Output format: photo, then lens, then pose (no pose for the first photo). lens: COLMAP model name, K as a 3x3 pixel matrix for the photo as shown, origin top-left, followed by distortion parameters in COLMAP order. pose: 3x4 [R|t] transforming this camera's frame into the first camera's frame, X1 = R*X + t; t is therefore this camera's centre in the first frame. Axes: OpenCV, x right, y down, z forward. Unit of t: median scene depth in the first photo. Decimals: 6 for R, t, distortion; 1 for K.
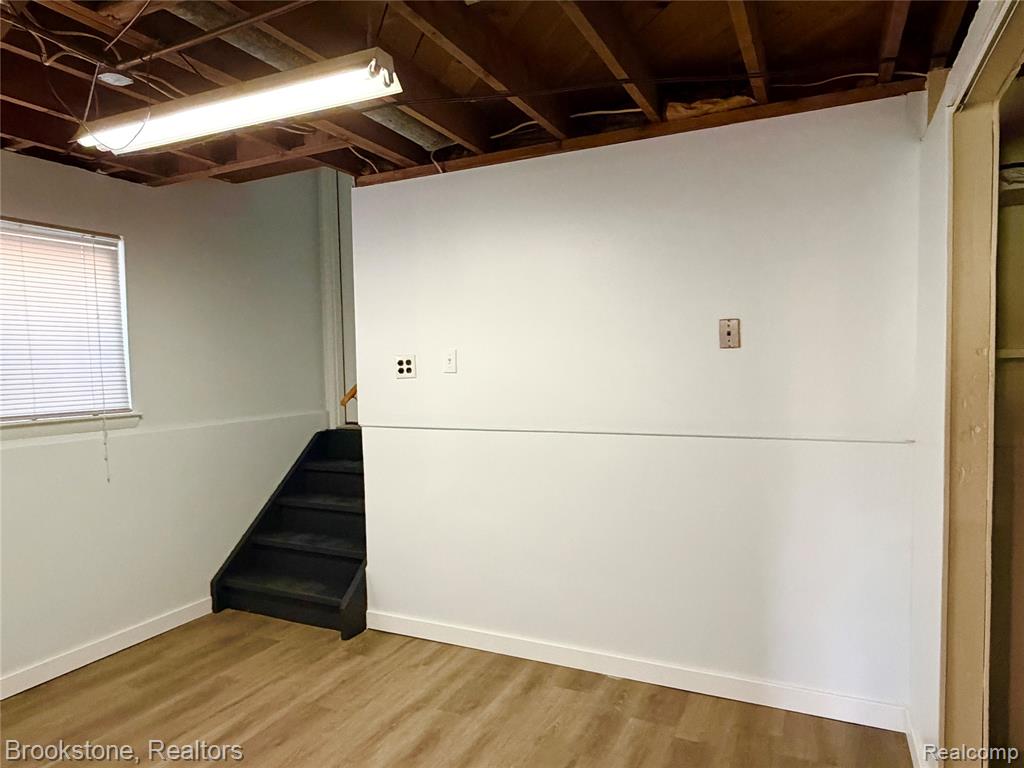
lens RADIAL K [[661.4, 0, 510.8], [0, 661.4, 386.4], [0, 0, 1]] dist [-0.000687, -0.001548]
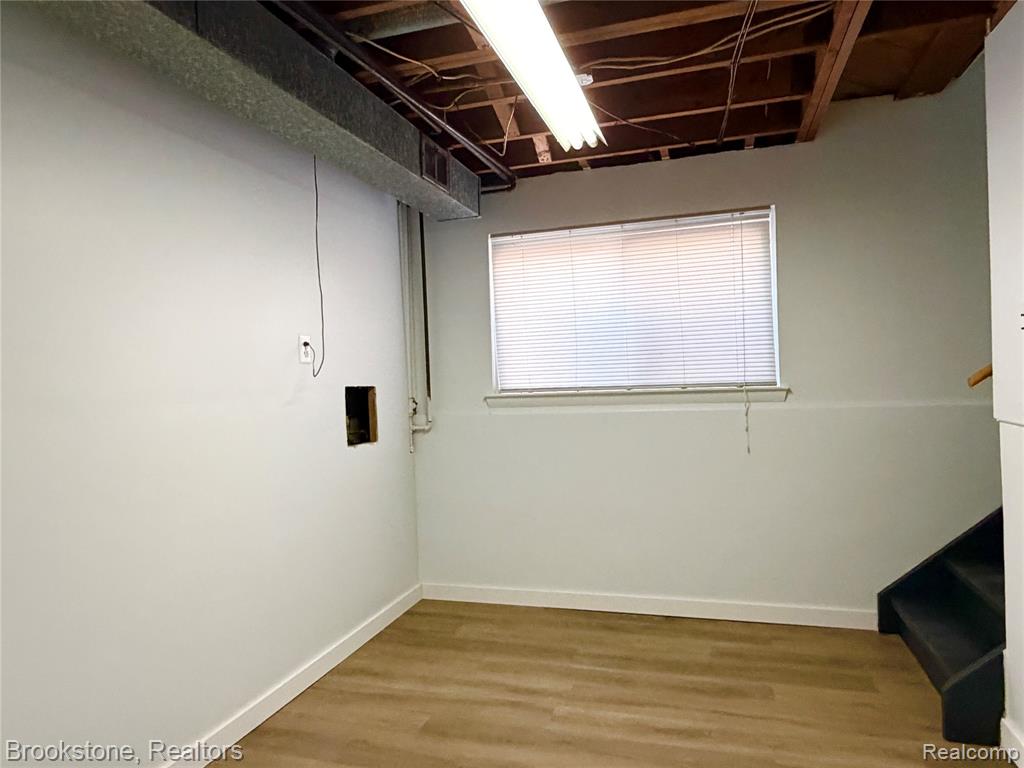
lens RADIAL K [[661.4, 0, 510.8], [0, 661.4, 386.4], [0, 0, 1]] dist [-0.000687, -0.001548]
pose [[0.150711, 0.033914, -0.987996, 0.337369], [-0.002915, 0.999422, 0.033862, 0.008583], [0.988574, -0.002223, 0.150723, 0.483164]]
